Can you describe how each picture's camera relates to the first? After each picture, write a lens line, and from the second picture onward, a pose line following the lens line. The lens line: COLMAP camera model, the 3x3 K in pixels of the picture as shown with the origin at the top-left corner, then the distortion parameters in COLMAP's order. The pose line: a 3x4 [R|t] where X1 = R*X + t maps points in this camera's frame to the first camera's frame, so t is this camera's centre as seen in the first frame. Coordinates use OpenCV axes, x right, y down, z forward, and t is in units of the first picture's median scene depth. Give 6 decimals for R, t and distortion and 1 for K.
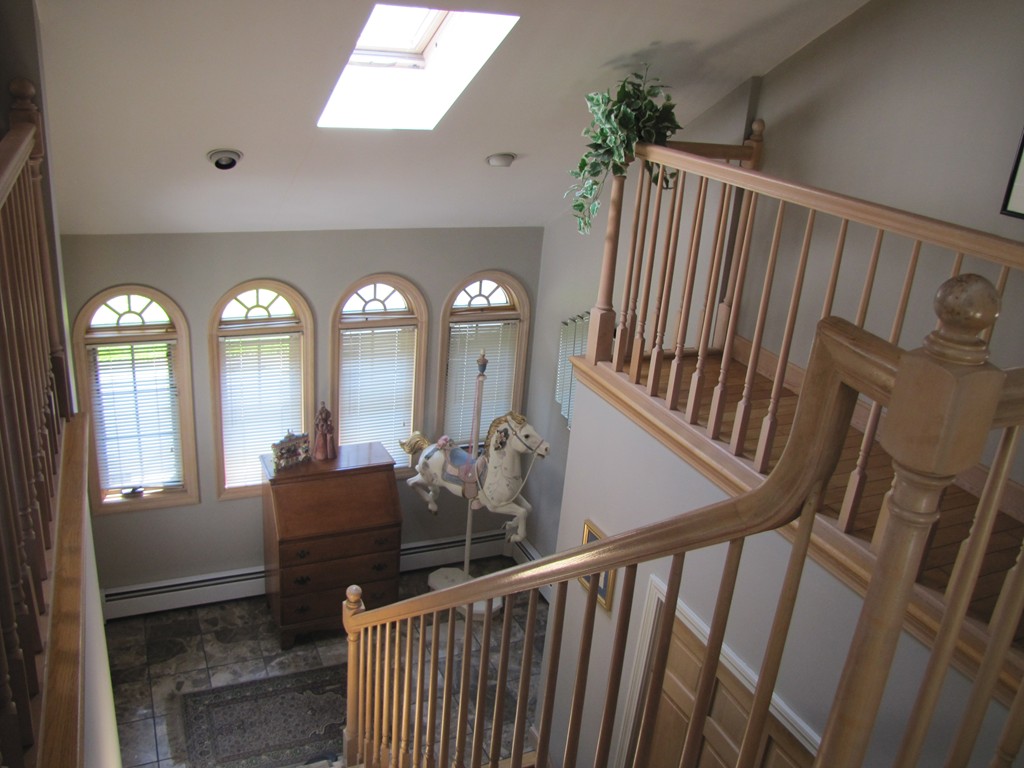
lens RADIAL K [[847.7, 0, 512.0], [0, 847.7, 384.0], [0, 0, 1]] dist [-0.184338, 0.193701]
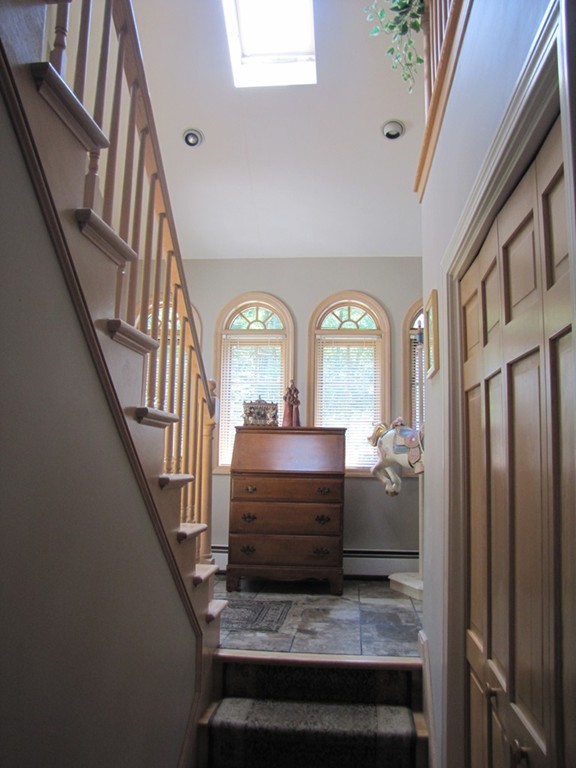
lens RADIAL K [[635.8, 0, 288.0], [0, 635.8, 384.0], [0, 0, 1]] dist [-0.184338, 0.193701]
pose [[0.858840, -0.124615, -0.496855, 0.227611], [-0.133017, 0.882430, -0.451248, 0.445030], [0.494671, 0.453640, 0.741290, 0.317938]]
